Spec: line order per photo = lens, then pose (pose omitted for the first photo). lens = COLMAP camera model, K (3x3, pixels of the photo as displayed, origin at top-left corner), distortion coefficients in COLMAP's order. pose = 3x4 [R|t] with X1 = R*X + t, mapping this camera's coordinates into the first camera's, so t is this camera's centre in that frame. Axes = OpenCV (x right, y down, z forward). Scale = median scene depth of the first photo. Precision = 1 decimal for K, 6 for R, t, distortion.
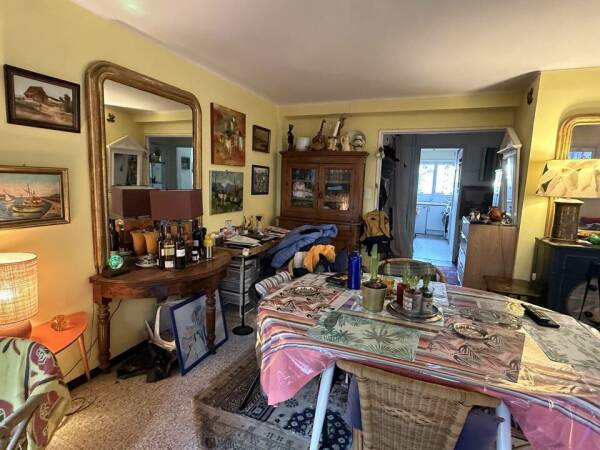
lens RADIAL K [[315.0, 0, 299.4], [0, 315.0, 223.3], [0, 0, 1]] dist [-0.001196, 0.000367]
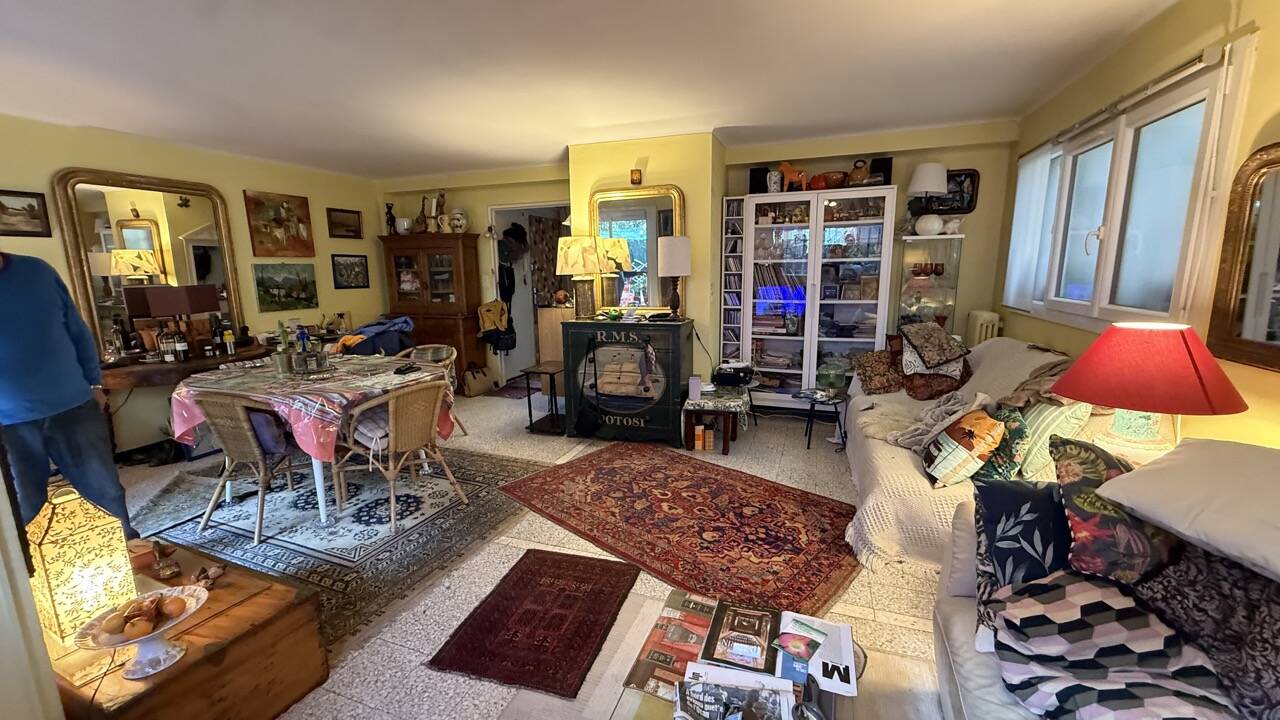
lens RADIAL K [[503.3, 0, 639.9], [0, 503.3, 357.4], [0, 0, 1]] dist [-0.001039, -0.000528]
pose [[0.998174, -0.052382, 0.030077, 0.723981], [0.051079, 0.997787, 0.042565, 0.091513], [-0.032241, -0.040951, 0.998641, -0.470768]]
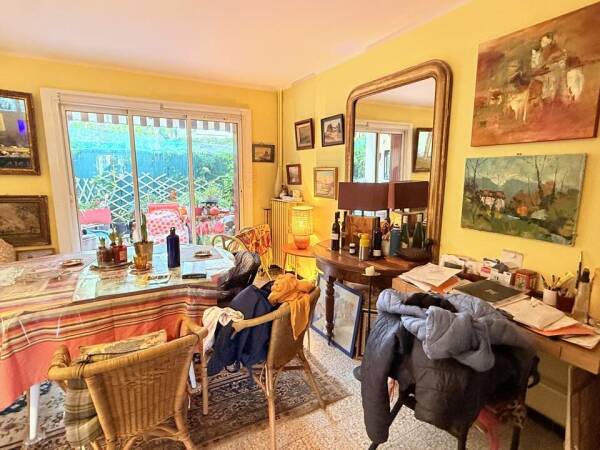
lens RADIAL K [[315.0, 0, 298.5], [0, 315.0, 226.7], [0, 0, 1]] dist [-0.001196, 0.000367]
pose [[-0.611355, 0.097317, -0.785350, 0.403227], [-0.133209, 0.965594, 0.223348, -0.120191], [0.780064, 0.241161, -0.577357, 1.042980]]
